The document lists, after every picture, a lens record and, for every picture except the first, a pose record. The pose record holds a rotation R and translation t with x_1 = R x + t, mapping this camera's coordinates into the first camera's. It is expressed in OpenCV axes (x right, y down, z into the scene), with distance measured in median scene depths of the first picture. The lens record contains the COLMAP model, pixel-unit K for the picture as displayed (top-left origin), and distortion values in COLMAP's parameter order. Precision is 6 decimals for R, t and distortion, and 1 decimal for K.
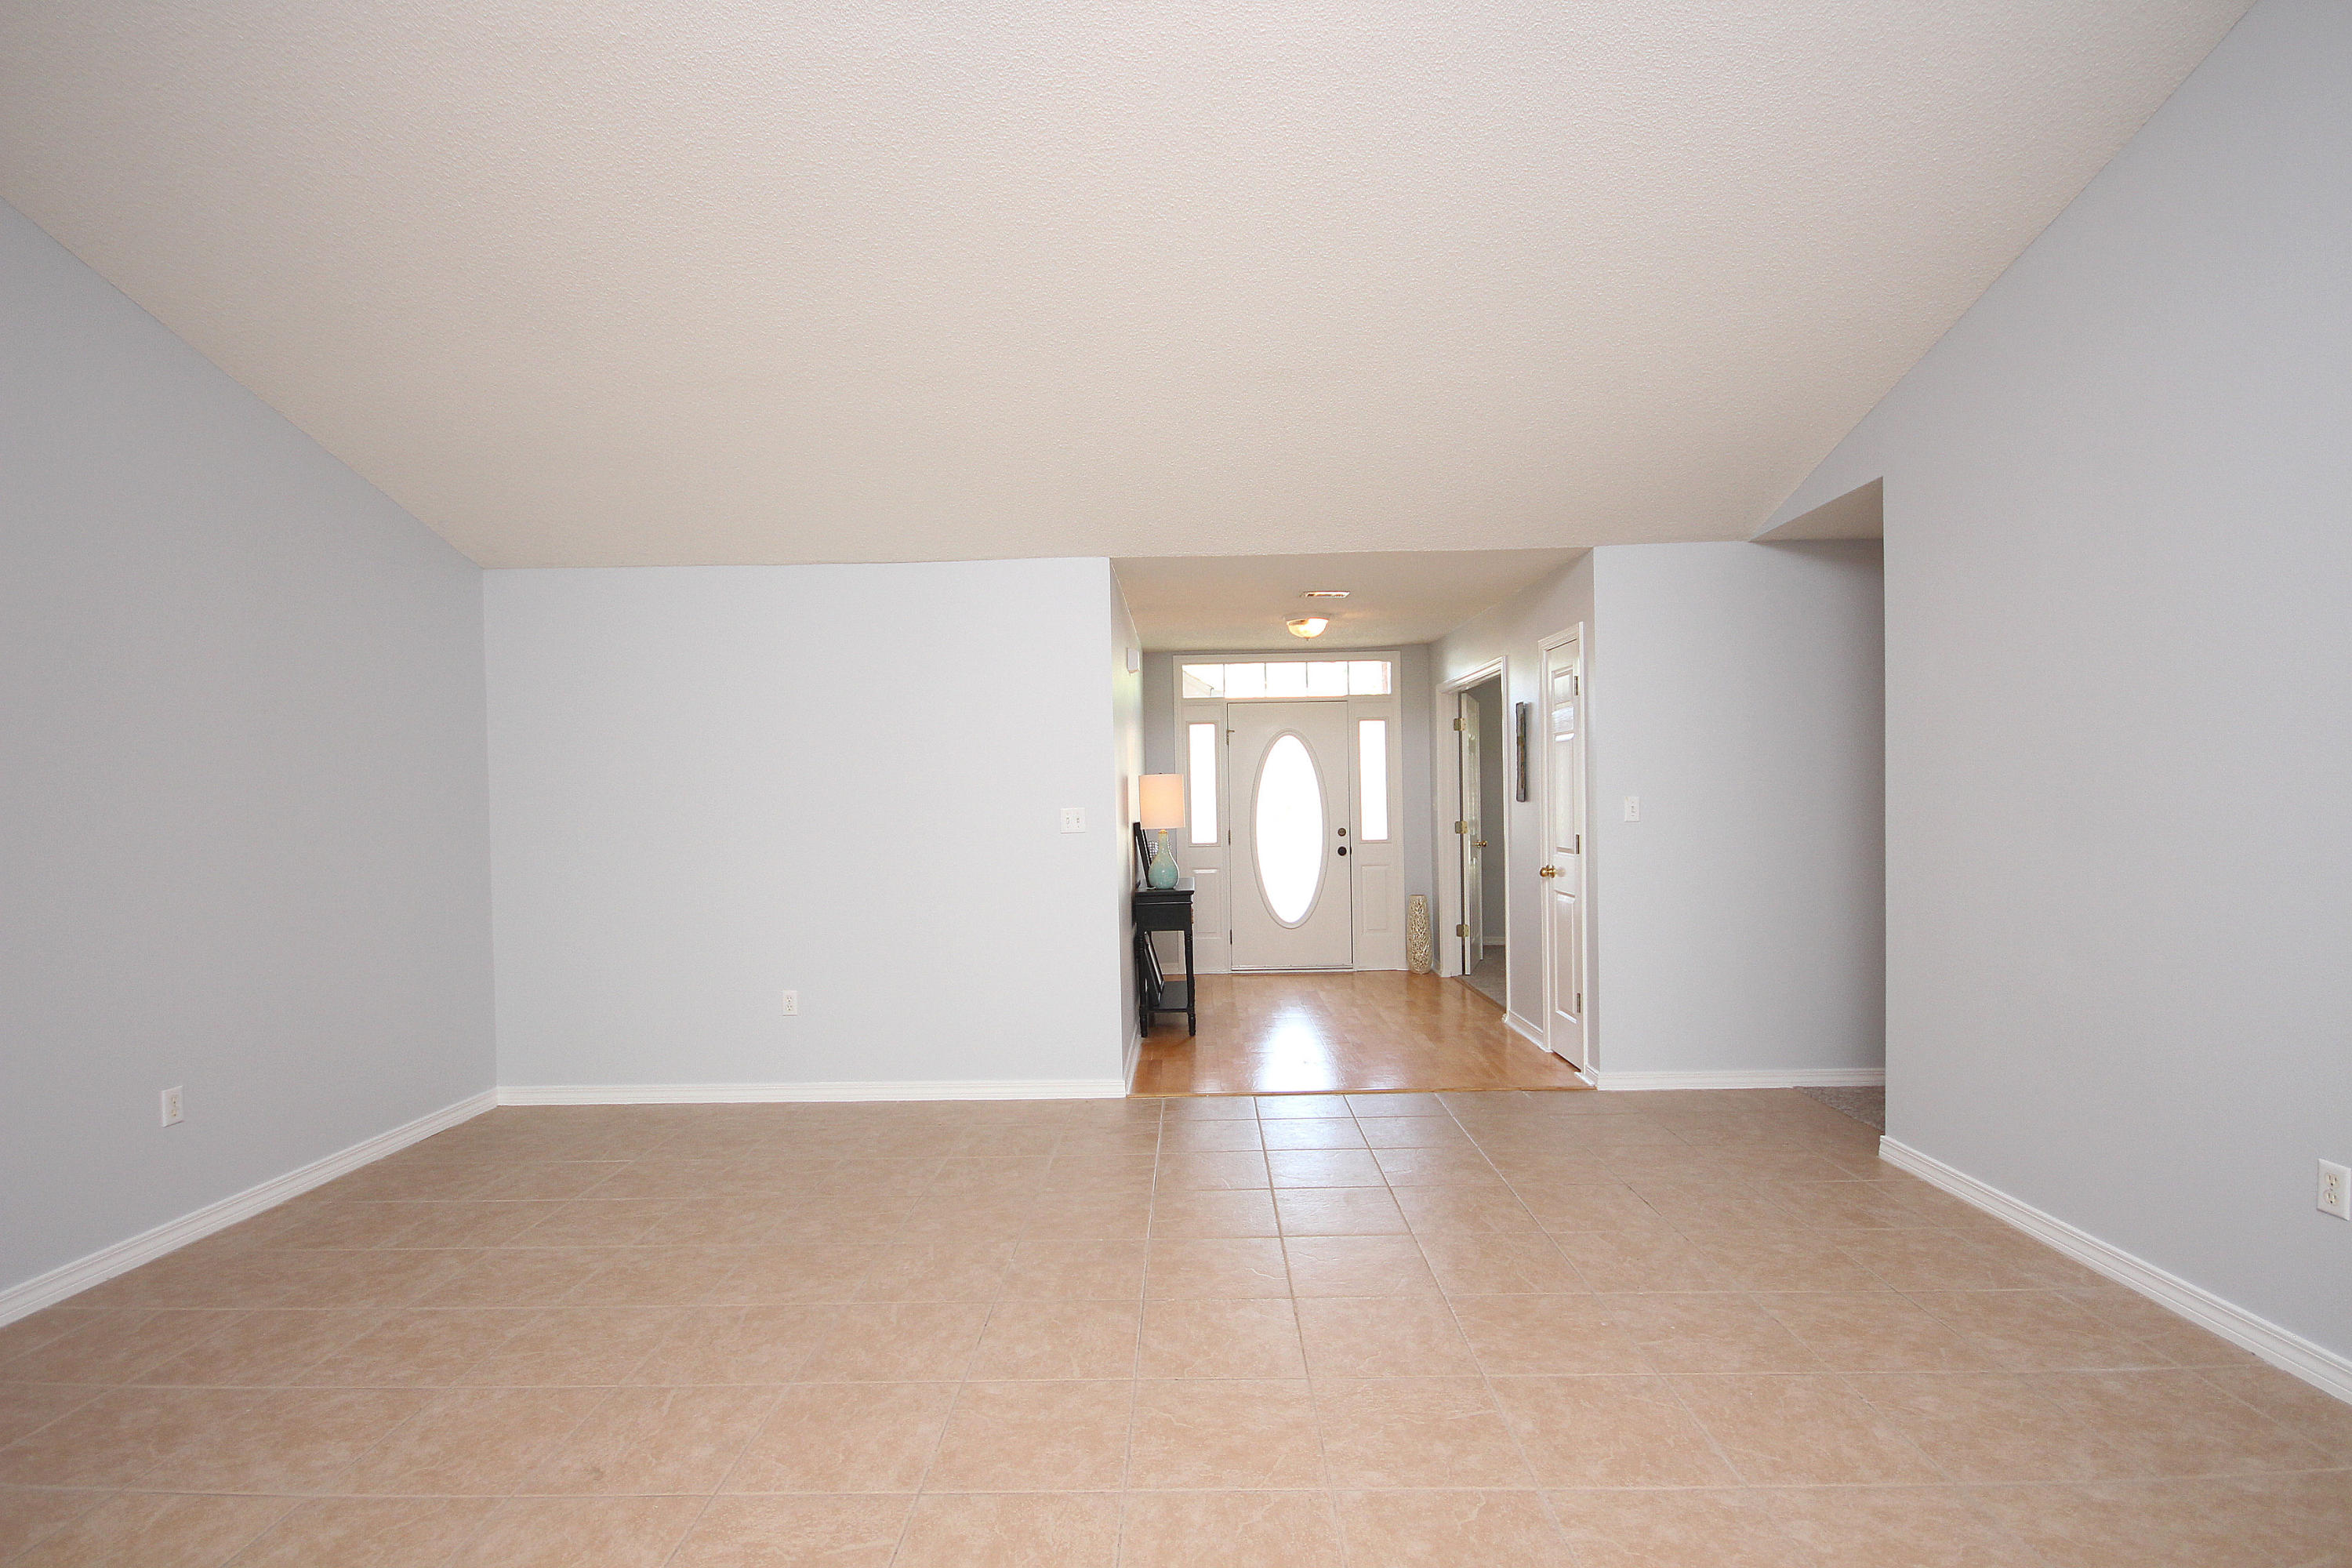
lens RADIAL K [[1081.7, 0, 1179.1], [0, 1081.7, 772.5], [0, 0, 1]] dist [0.001194, -0.006869]
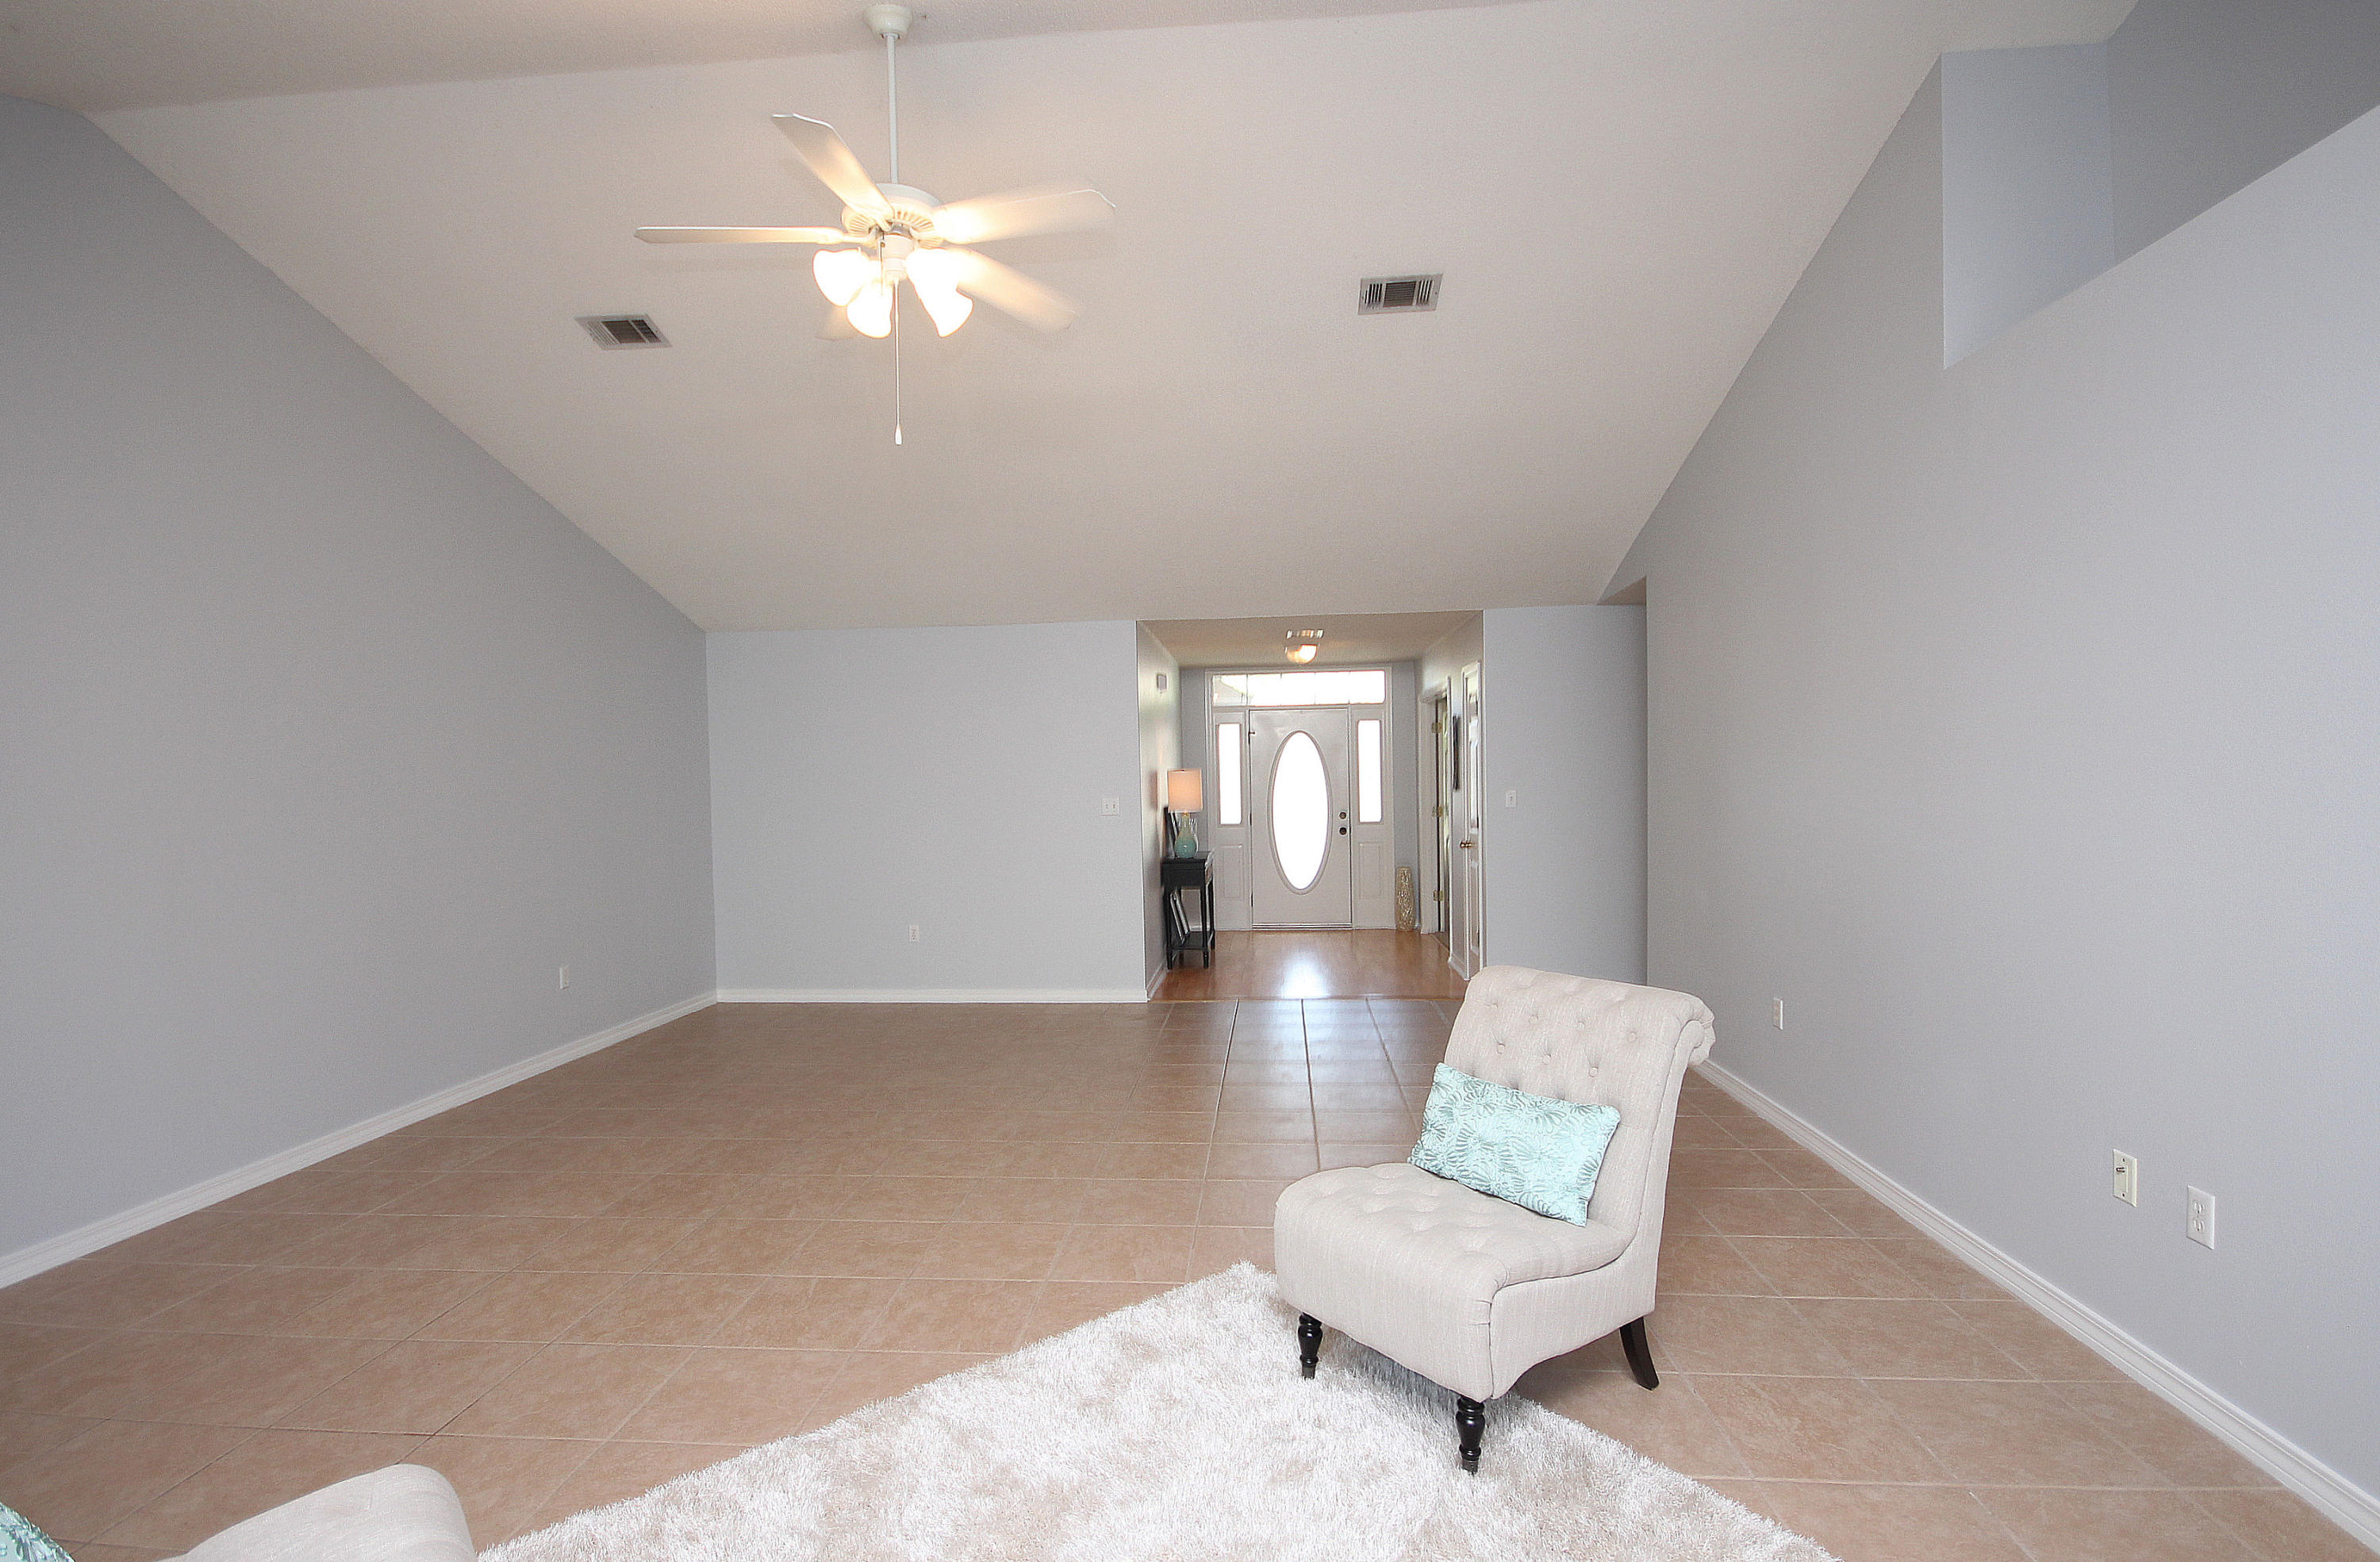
lens RADIAL K [[1122.9, 0, 1181.9], [0, 1122.9, 788.9], [0, 0, 1]] dist [-0.006334, -0.001717]
pose [[0.997466, -0.000610, -0.071149, 0.066721], [0.002904, 0.999479, 0.032146, -0.016470], [0.071092, -0.032271, 0.996948, -0.298902]]
